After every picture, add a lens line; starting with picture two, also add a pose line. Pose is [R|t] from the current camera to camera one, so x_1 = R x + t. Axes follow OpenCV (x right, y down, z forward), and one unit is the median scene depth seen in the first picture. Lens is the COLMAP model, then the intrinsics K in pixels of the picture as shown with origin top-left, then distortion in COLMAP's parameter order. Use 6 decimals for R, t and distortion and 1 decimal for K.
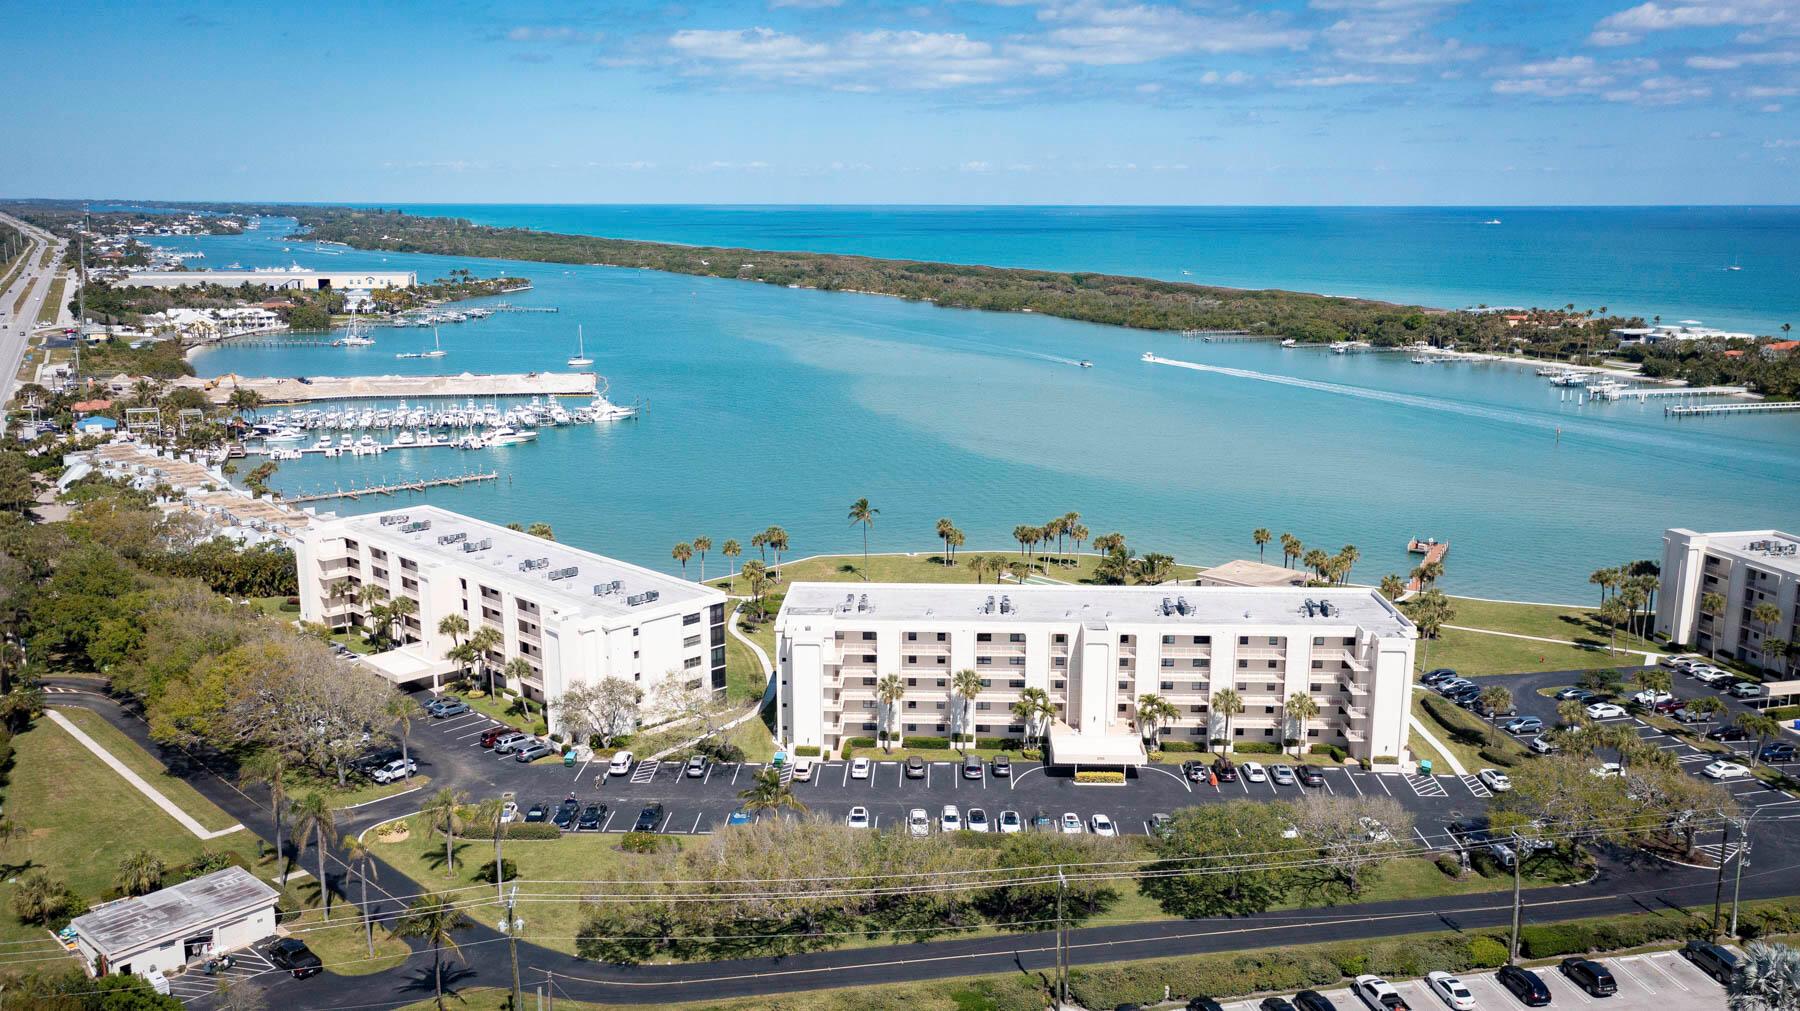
lens RADIAL K [[1431.7, 0, 900.0], [0, 1431.7, 505.5], [0, 0, 1]] dist [-0.011681, 0.048075]
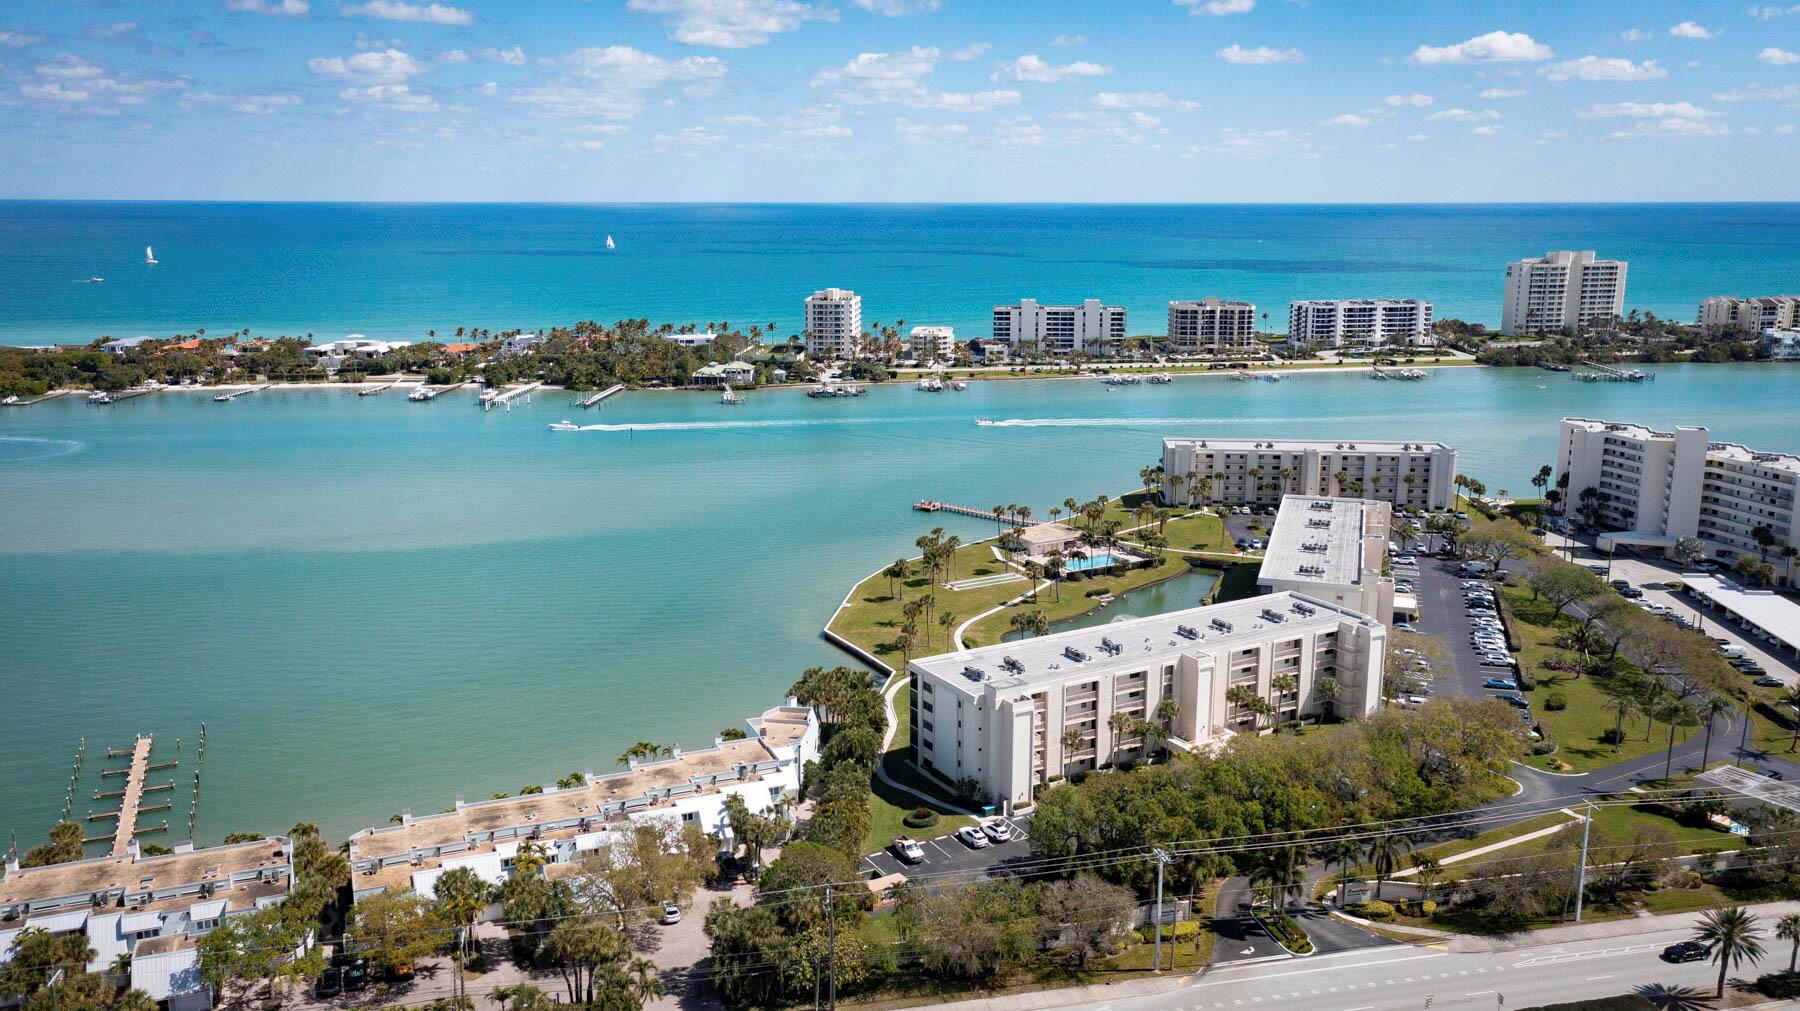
lens RADIAL K [[1431.7, 0, 900.0], [0, 1431.7, 505.5], [0, 0, 1]] dist [-0.011681, 0.048075]
pose [[0.252658, -0.197332, 0.947219, -0.458380], [0.191622, 0.969796, 0.150922, -0.087887], [-0.948391, 0.143376, 0.282840, 0.291082]]
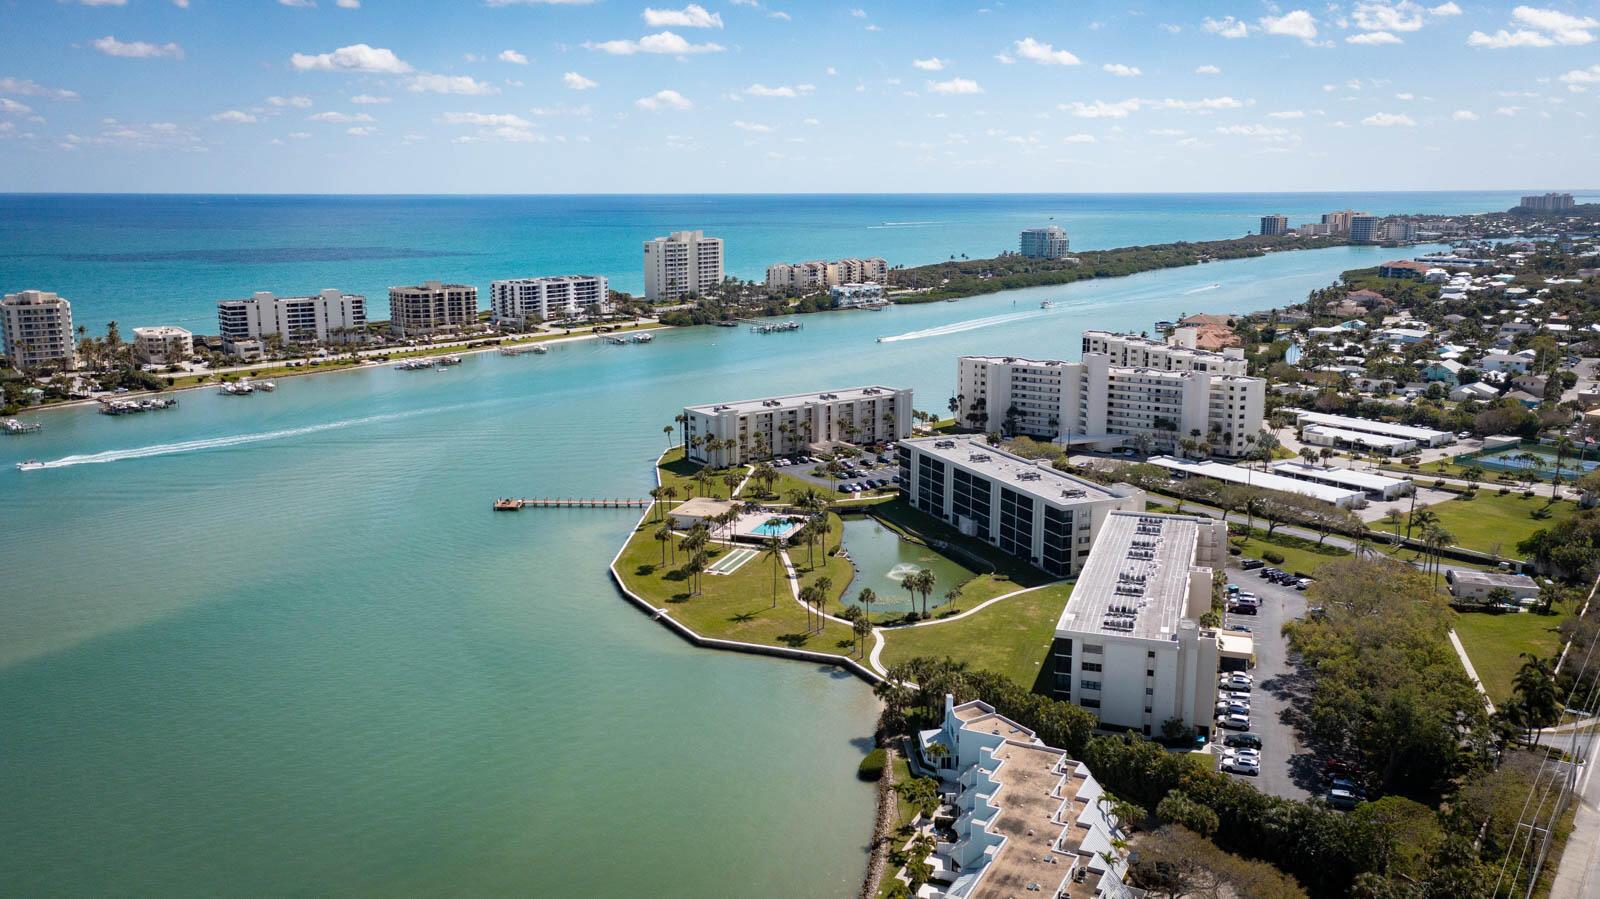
lens RADIAL K [[1264.2, 0, 800.0], [0, 1264.2, 449.5], [0, 0, 1]] dist [-0.001726, 0.085666]
pose [[-0.442091, -0.173860, 0.879959, -0.376896], [0.183137, 0.942874, 0.278299, -0.141092], [-0.878075, 0.284187, -0.384996, 0.560832]]
